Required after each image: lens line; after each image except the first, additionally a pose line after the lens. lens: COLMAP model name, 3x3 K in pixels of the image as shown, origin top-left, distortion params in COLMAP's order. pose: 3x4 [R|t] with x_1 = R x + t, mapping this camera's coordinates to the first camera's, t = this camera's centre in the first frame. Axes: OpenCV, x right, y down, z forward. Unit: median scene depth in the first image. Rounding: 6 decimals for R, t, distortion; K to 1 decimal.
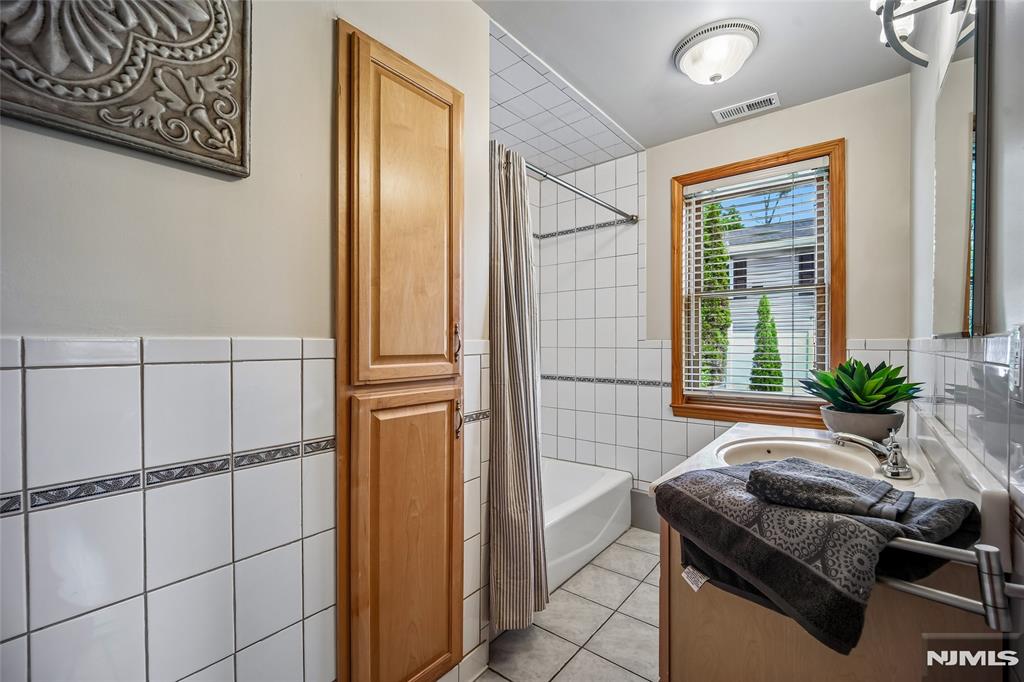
lens RADIAL K [[438.5, 0, 509.2], [0, 438.5, 344.0], [0, 0, 1]] dist [-0.013980, 0.000347]
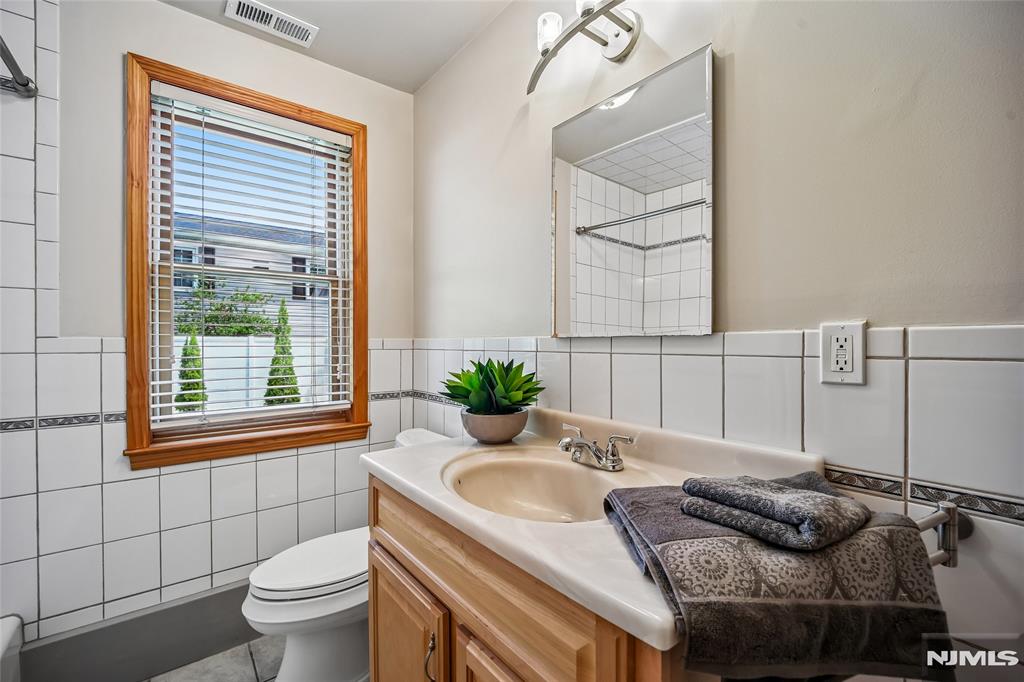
lens RADIAL K [[438.5, 0, 510.2], [0, 438.5, 343.8], [0, 0, 1]] dist [-0.013980, 0.000347]
pose [[0.213611, 0.000063, 0.976919, -0.184673], [0.006479, 0.999978, -0.001481, 0.008624], [-0.976897, 0.006646, 0.213606, 1.042986]]
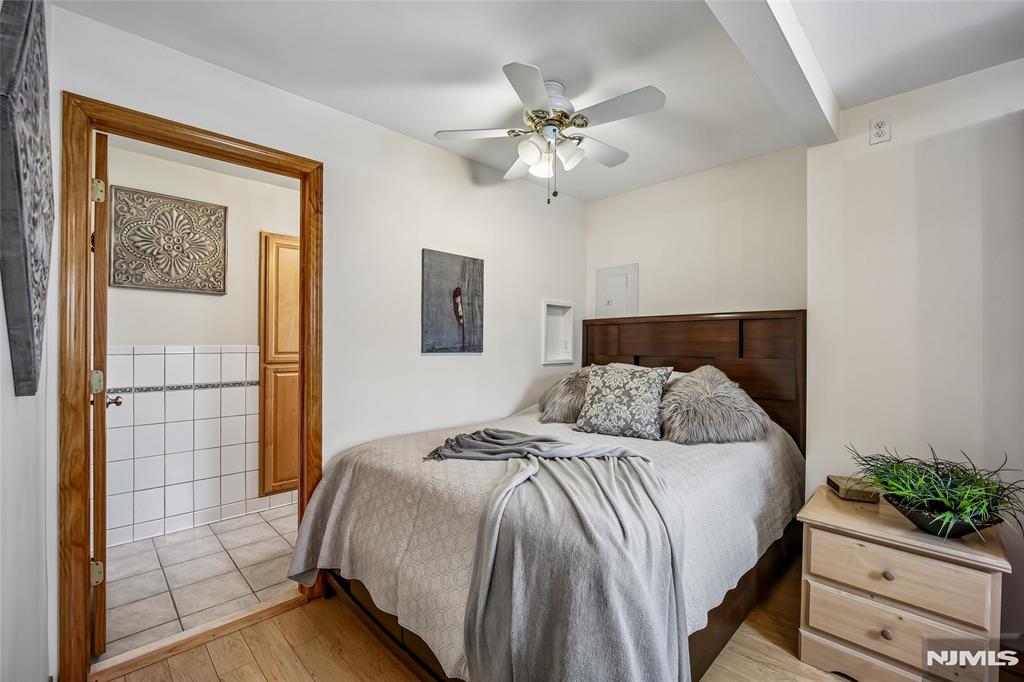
lens RADIAL K [[438.5, 0, 511.9], [0, 438.5, 342.1], [0, 0, 1]] dist [-0.013980, 0.000347]
pose [[0.995749, 0.004238, -0.092012, 1.458708], [-0.005140, 0.999941, -0.009568, -0.017310], [0.091966, 0.010000, 0.995712, -1.622972]]
